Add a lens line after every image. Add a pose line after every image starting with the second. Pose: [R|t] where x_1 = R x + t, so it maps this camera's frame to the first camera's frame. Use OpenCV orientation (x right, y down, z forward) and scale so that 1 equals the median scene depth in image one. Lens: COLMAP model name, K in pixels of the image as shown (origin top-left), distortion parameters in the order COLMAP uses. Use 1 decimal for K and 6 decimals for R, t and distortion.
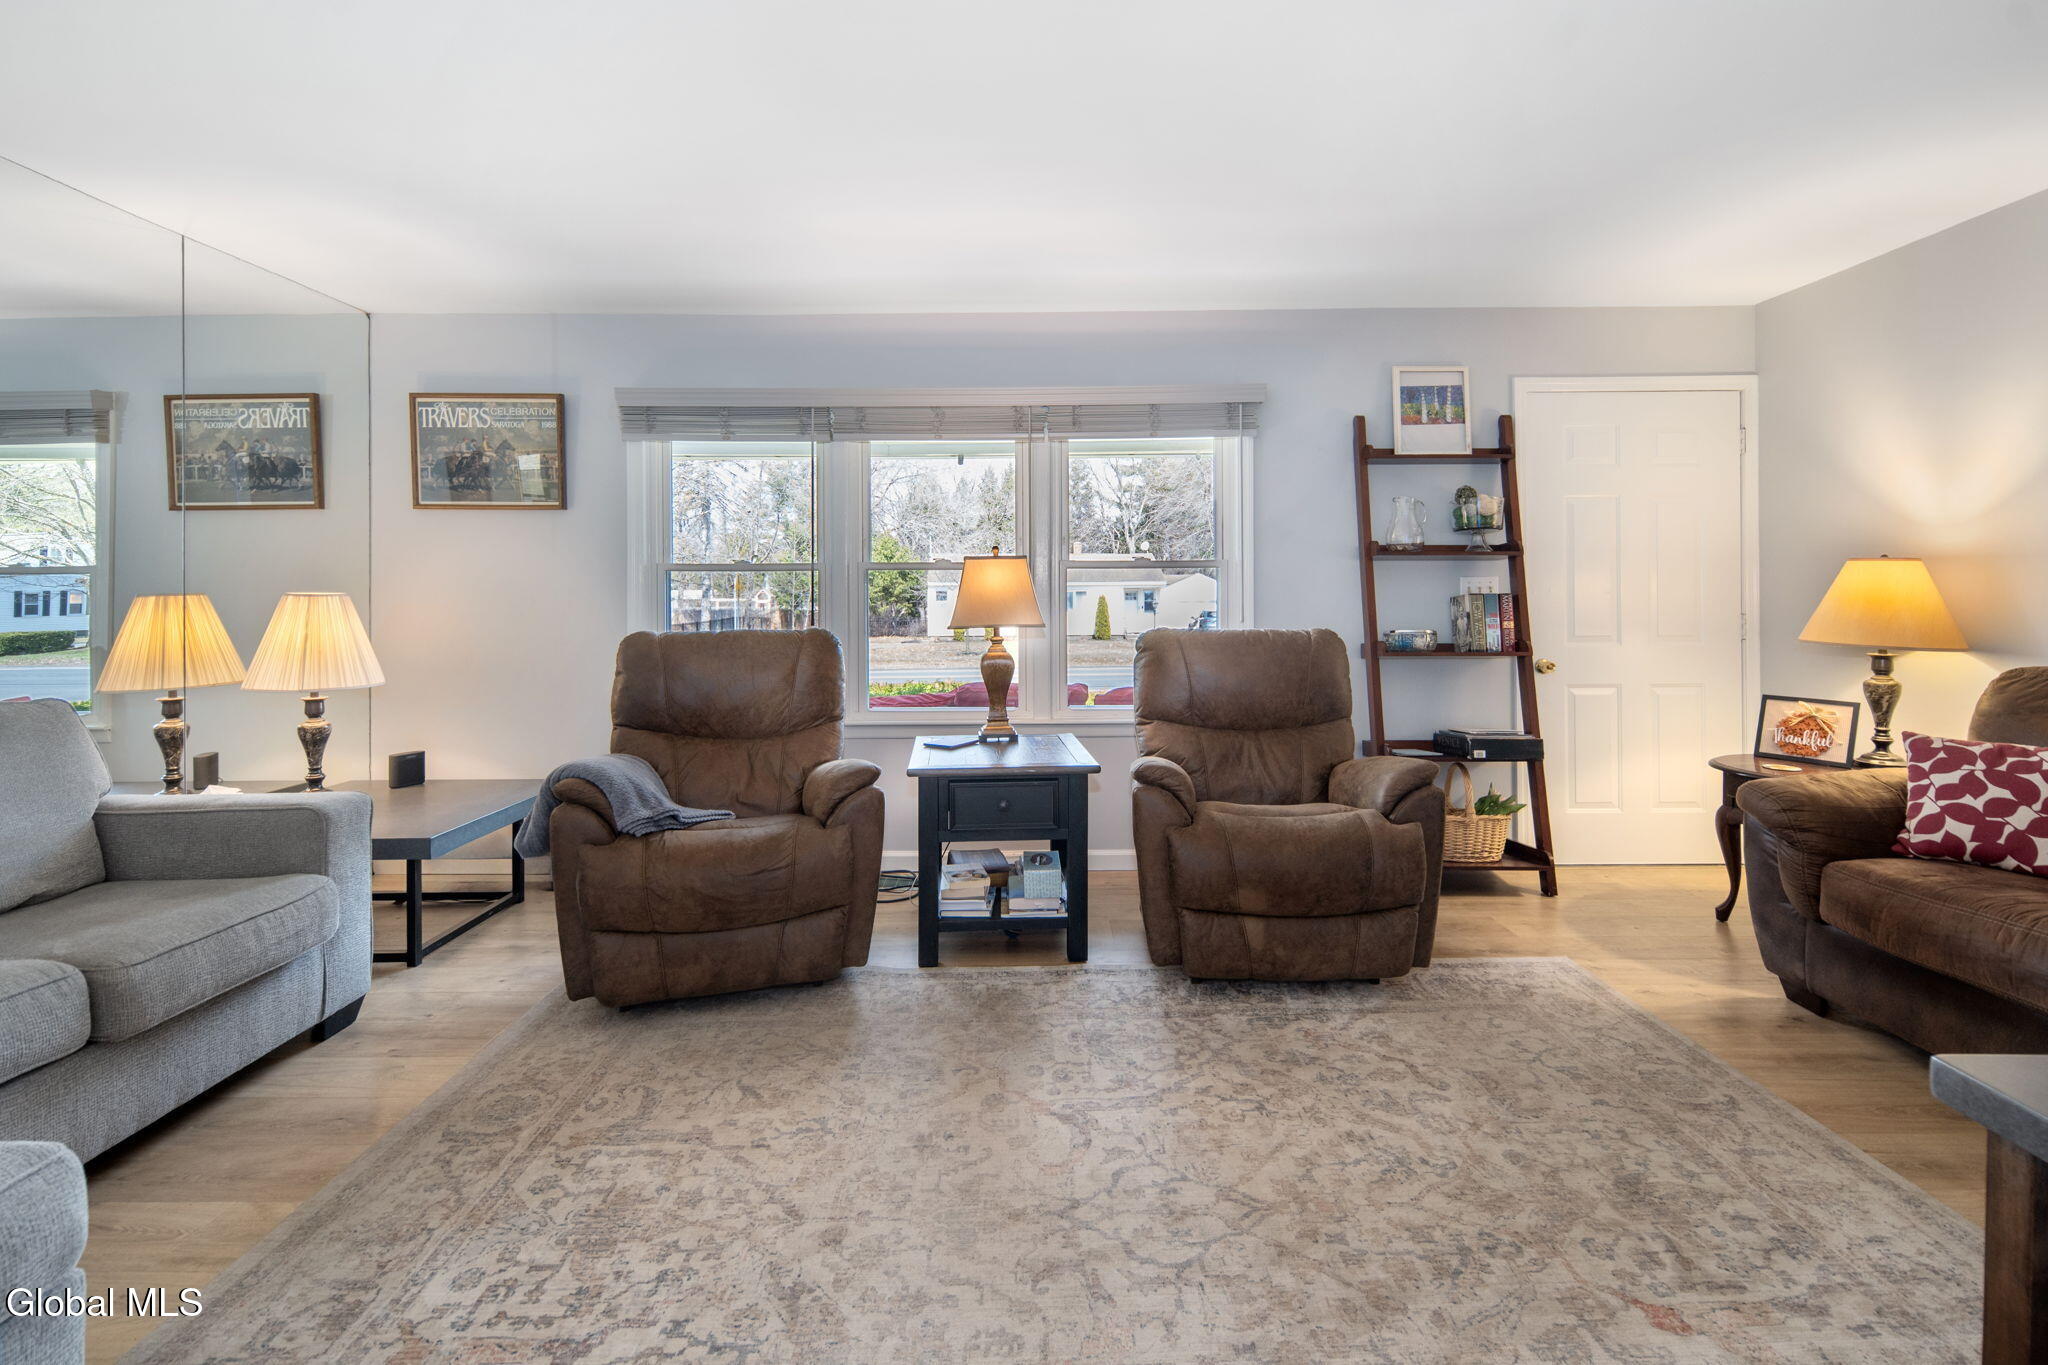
lens RADIAL K [[912.8, 0, 1029.6], [0, 912.8, 599.2], [0, 0, 1]] dist [-0.000251, -0.004842]
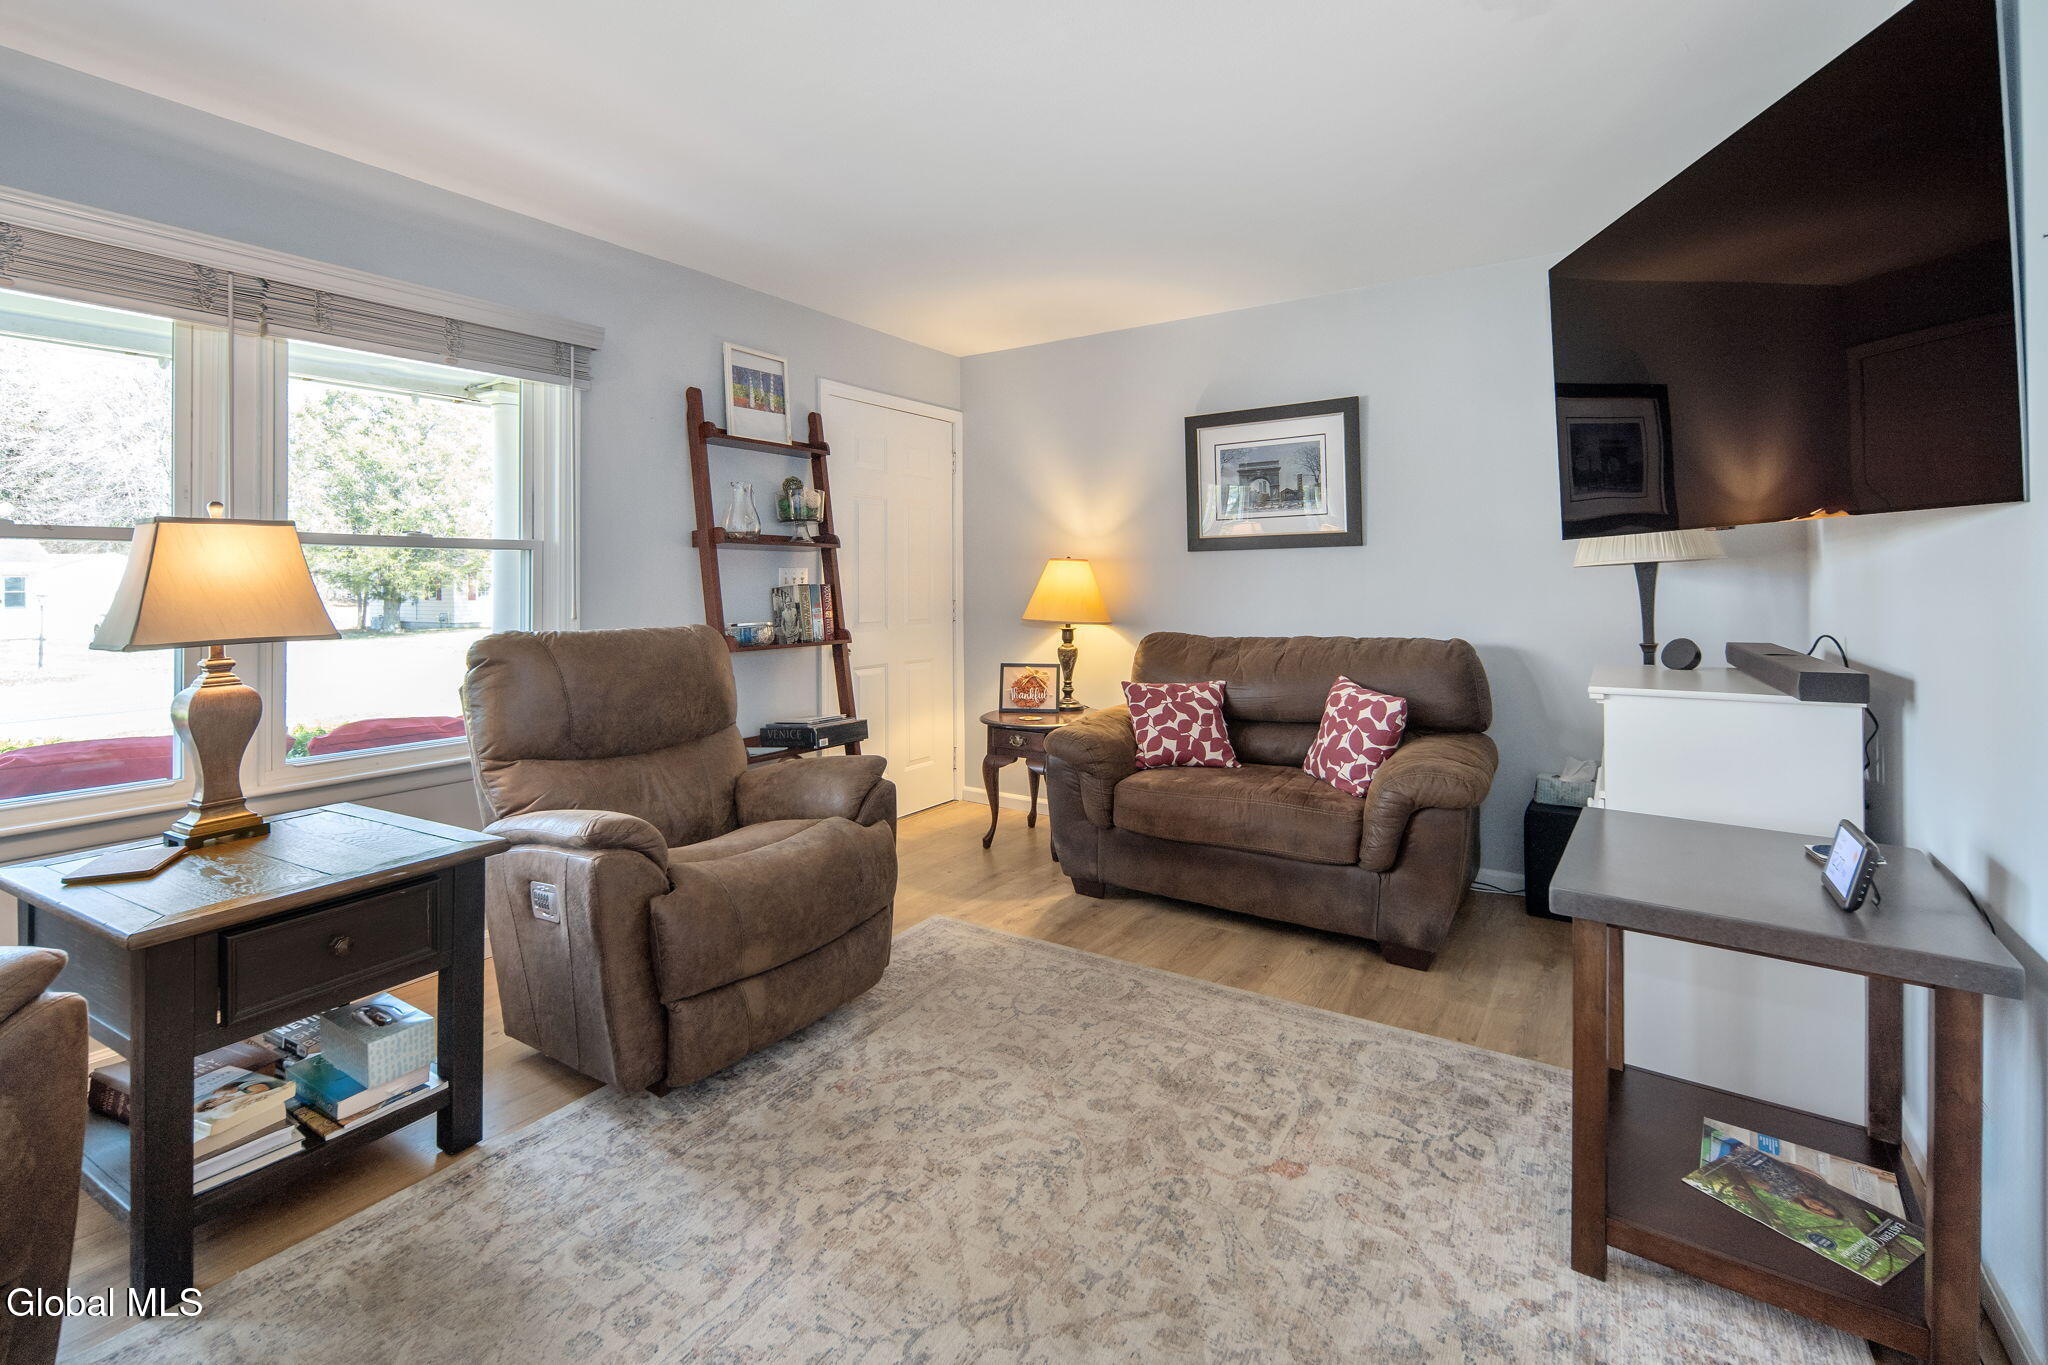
lens RADIAL K [[902.0, 0, 1026.6], [0, 902.0, 581.7], [0, 0, 1]] dist [0.000984, -0.003594]
pose [[0.547844, 0.001982, 0.836578, -0.307311], [0.003674, 0.999982, -0.004776, -0.005166], [-0.836573, 0.005690, 0.547827, 0.354281]]
